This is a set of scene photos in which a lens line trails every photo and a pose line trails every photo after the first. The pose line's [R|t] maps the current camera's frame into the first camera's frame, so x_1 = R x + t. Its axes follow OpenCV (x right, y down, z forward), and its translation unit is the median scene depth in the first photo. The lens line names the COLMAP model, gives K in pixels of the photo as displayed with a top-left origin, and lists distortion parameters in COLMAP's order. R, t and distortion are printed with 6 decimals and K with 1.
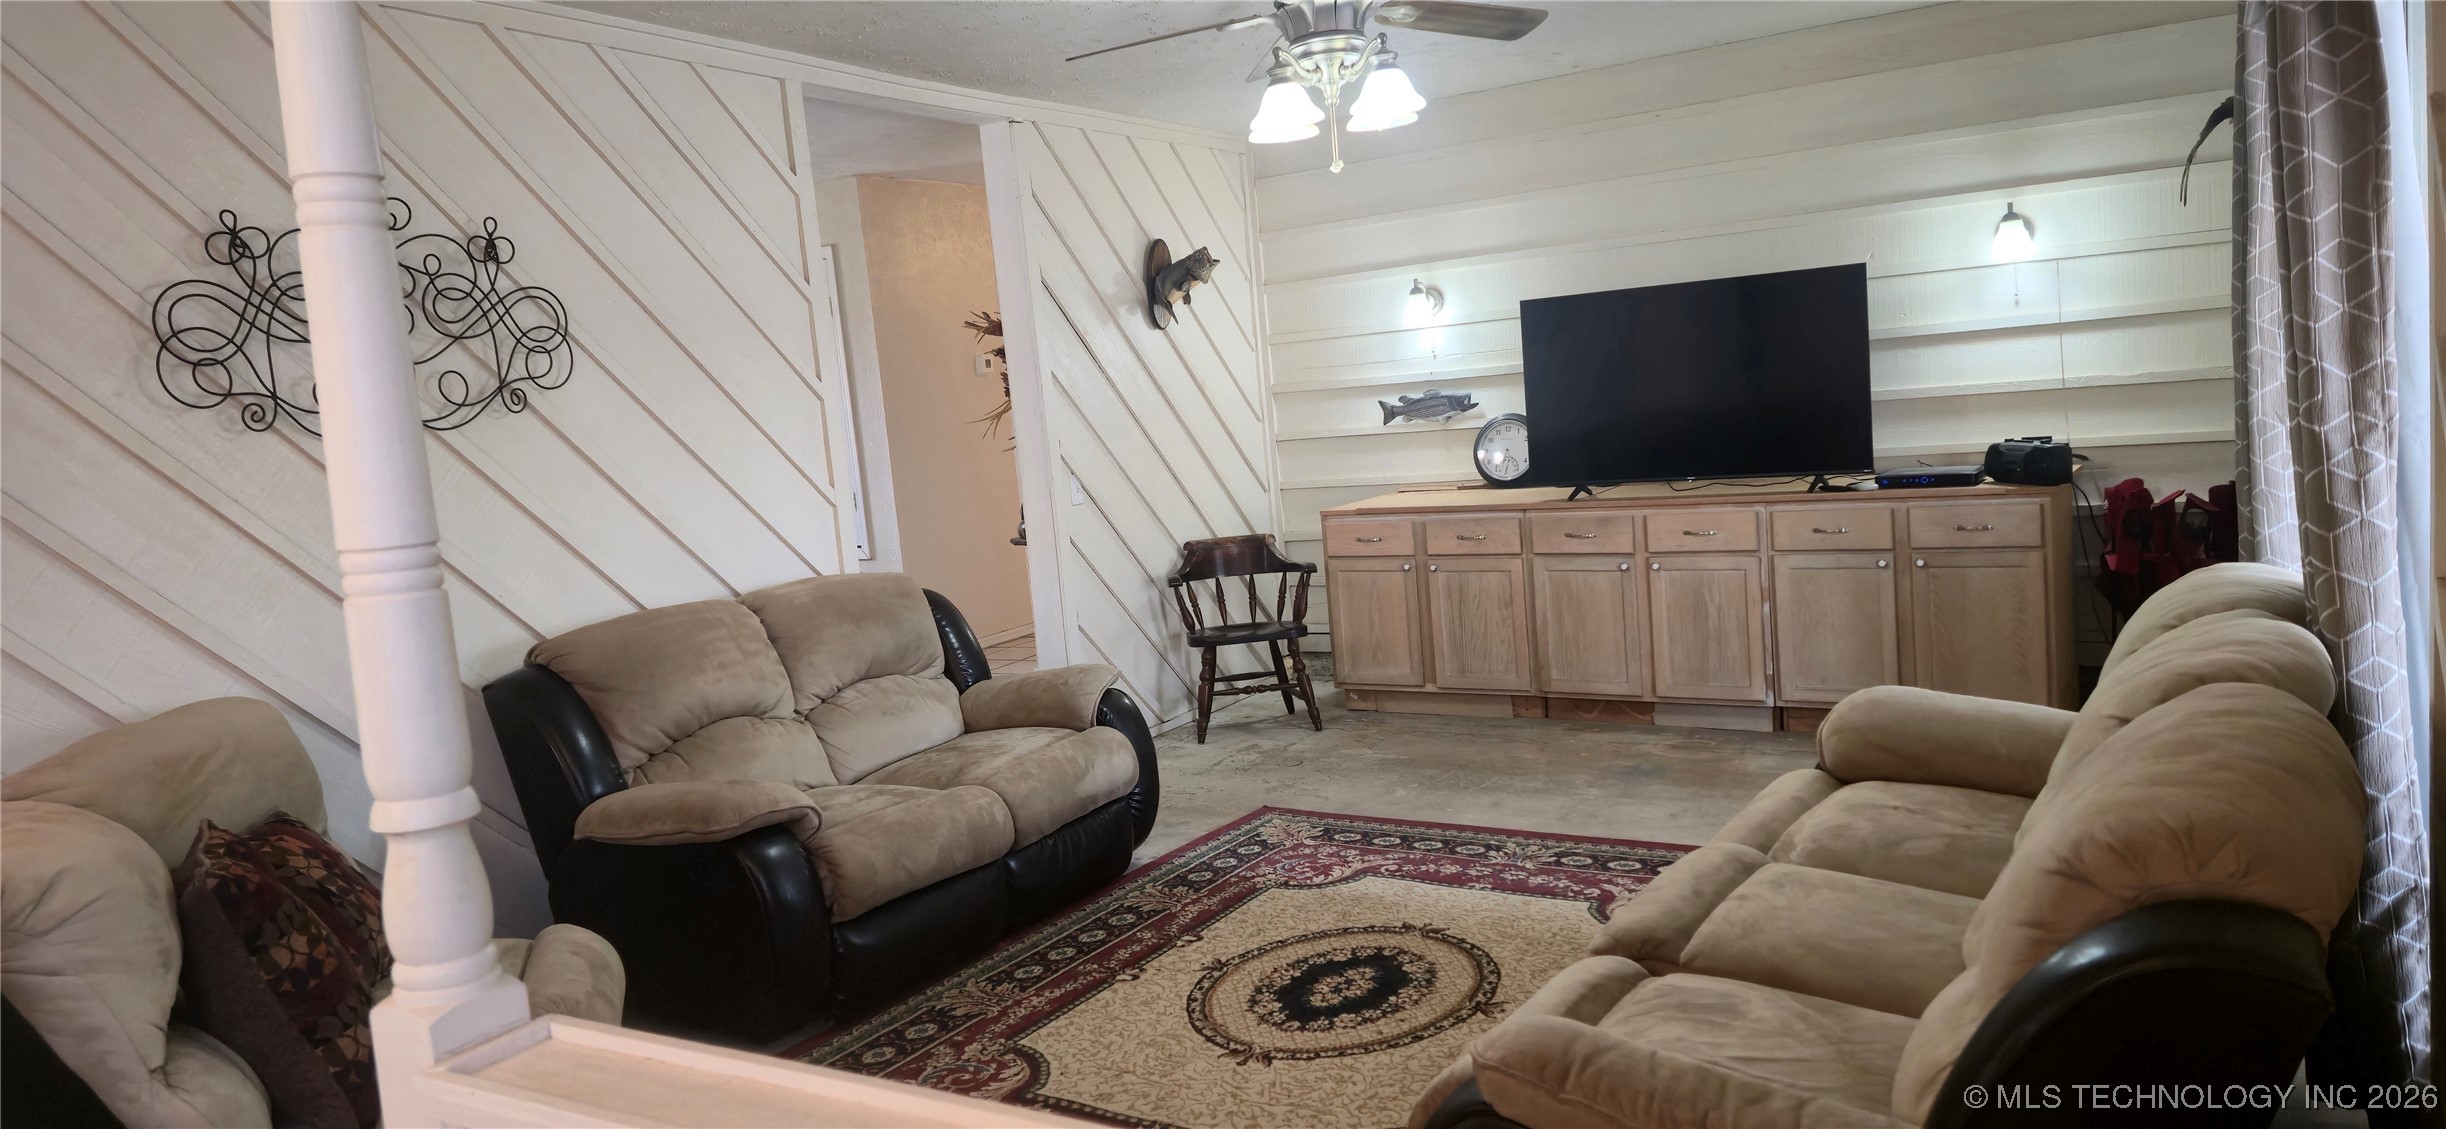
lens RADIAL K [[1599.8, 0, 1206.5], [0, 1599.8, 556.5], [0, 0, 1]] dist [0.092960, -0.104517]
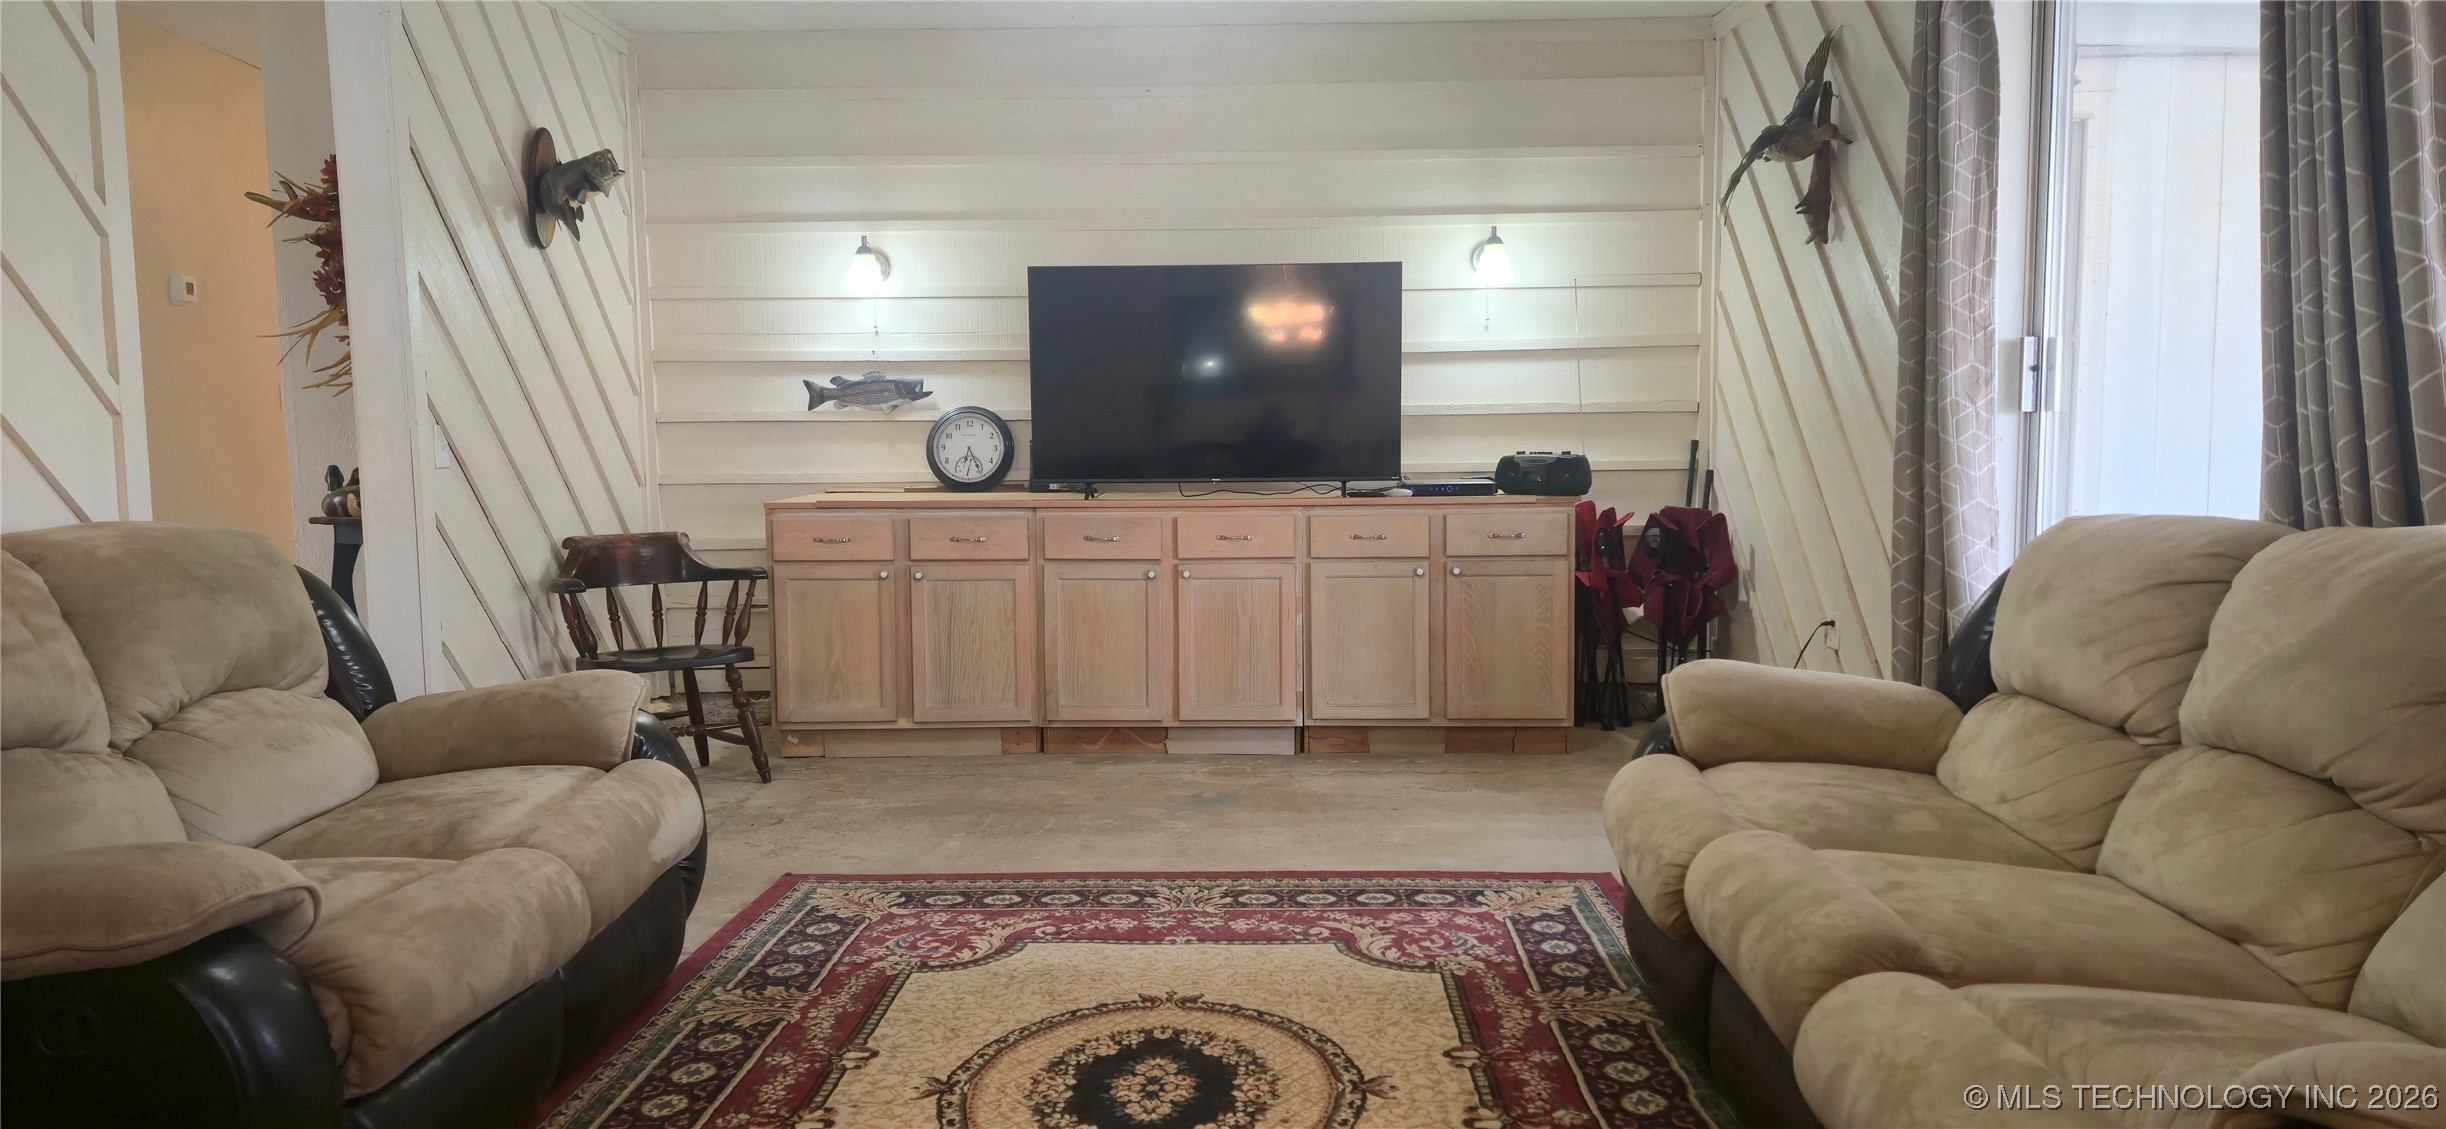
lens RADIAL K [[1599.8, 0, 1206.5], [0, 1599.8, 556.5], [0, 0, 1]] dist [0.092960, -0.104517]
pose [[0.852490, 0.035262, 0.521553, -0.177624], [-0.006640, 0.998372, -0.056647, 0.047256], [-0.522701, 0.044827, 0.851336, 0.240418]]
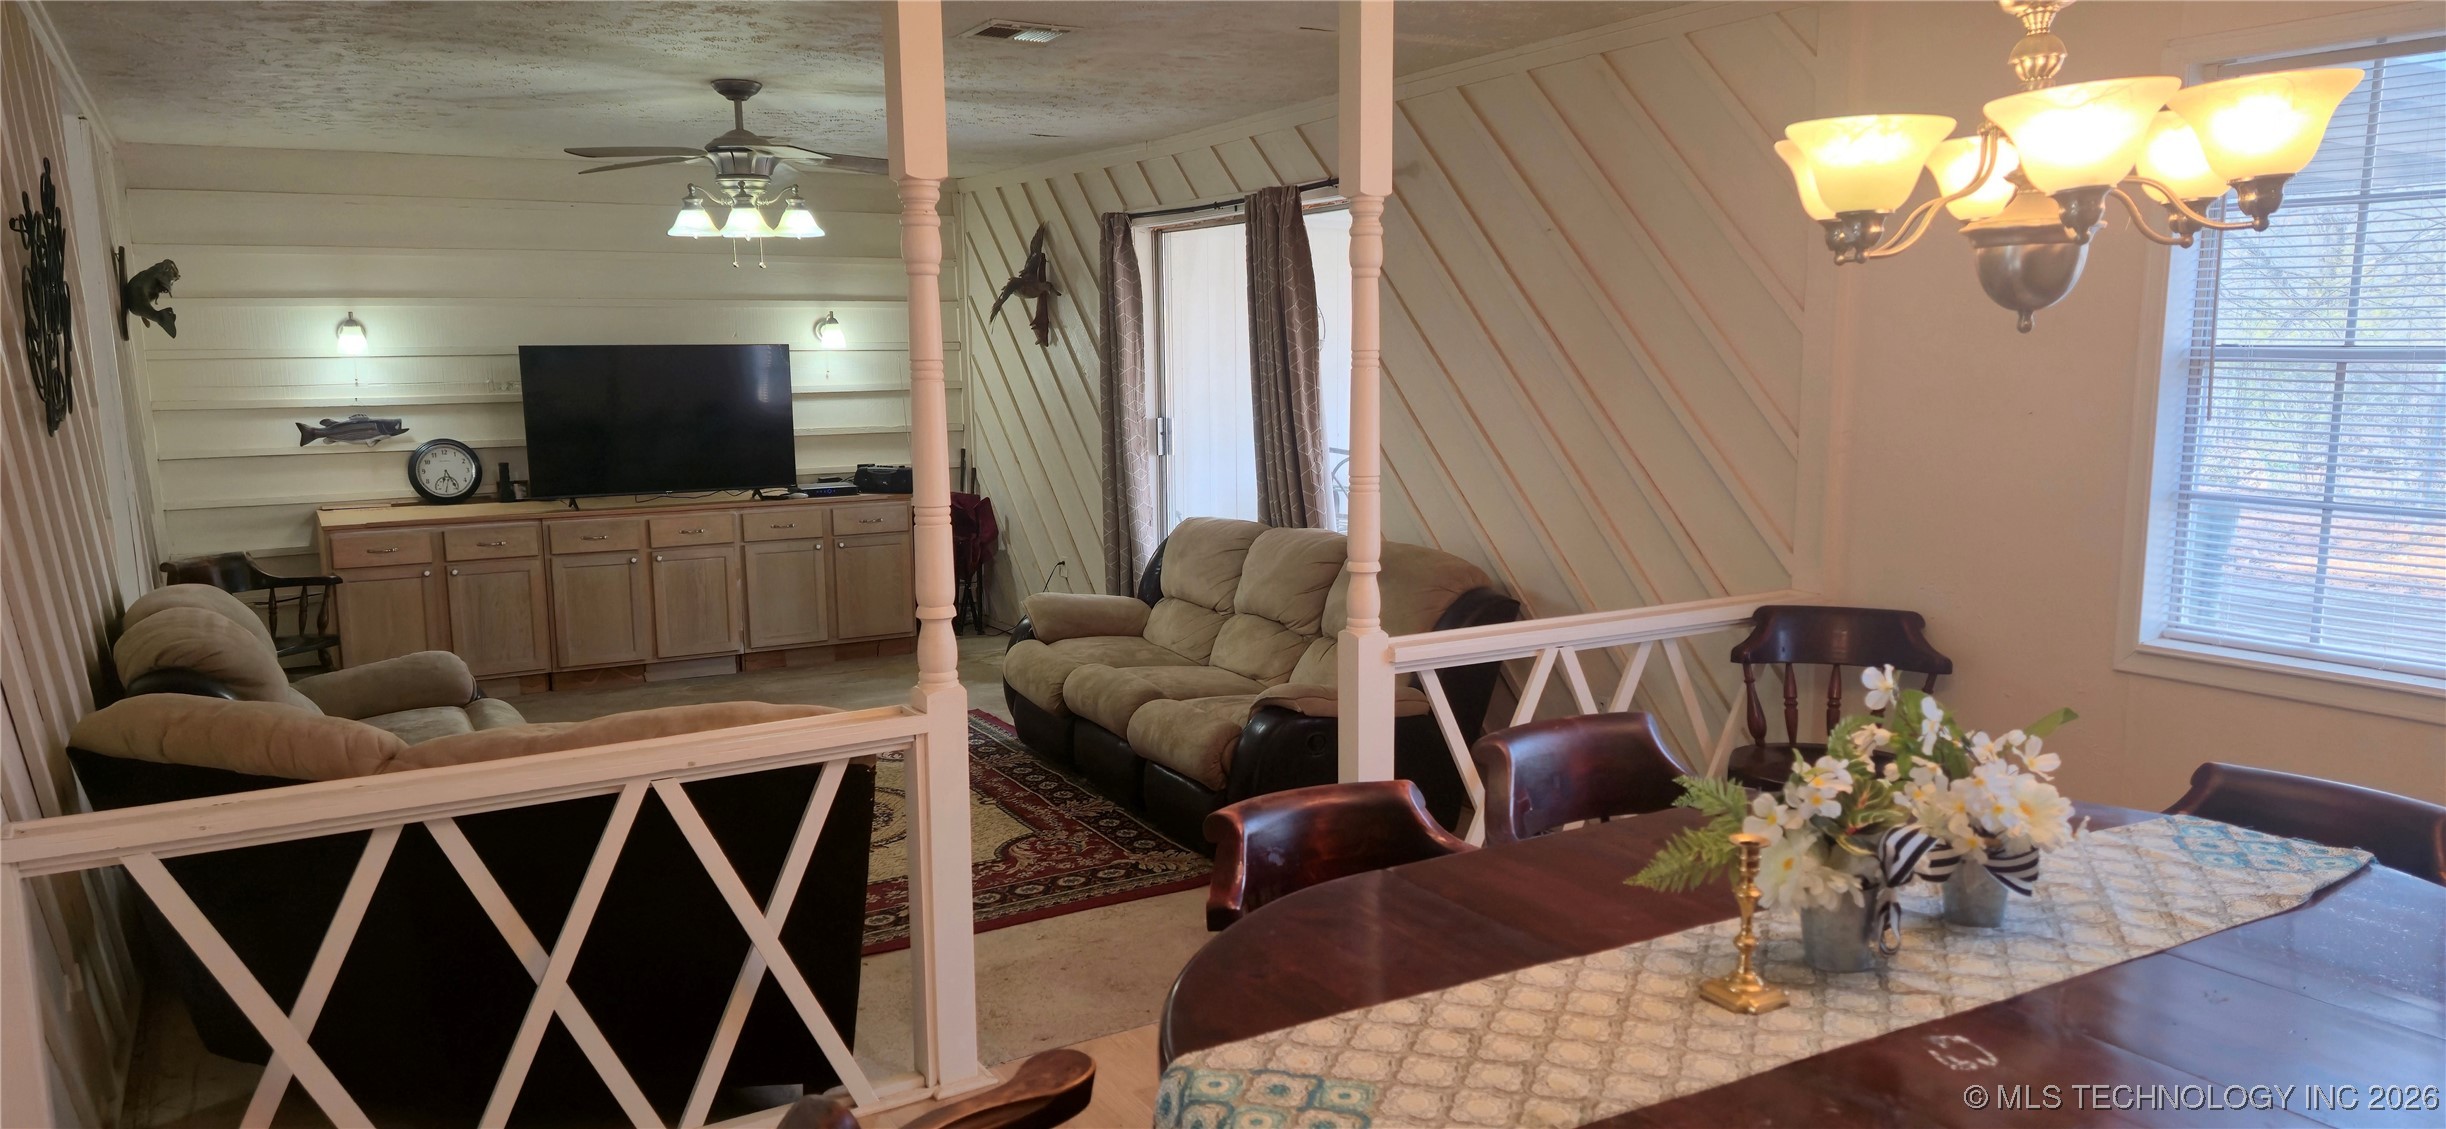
lens RADIAL K [[1619.3, 0, 1215.6], [0, 1619.3, 583.6], [0, 0, 1]] dist [0.110314, -0.120220]
pose [[0.462810, -0.054764, 0.884764, -0.705958], [0.064894, 0.997505, 0.027796, 0.019197], [-0.884079, 0.044552, 0.465209, -0.024362]]
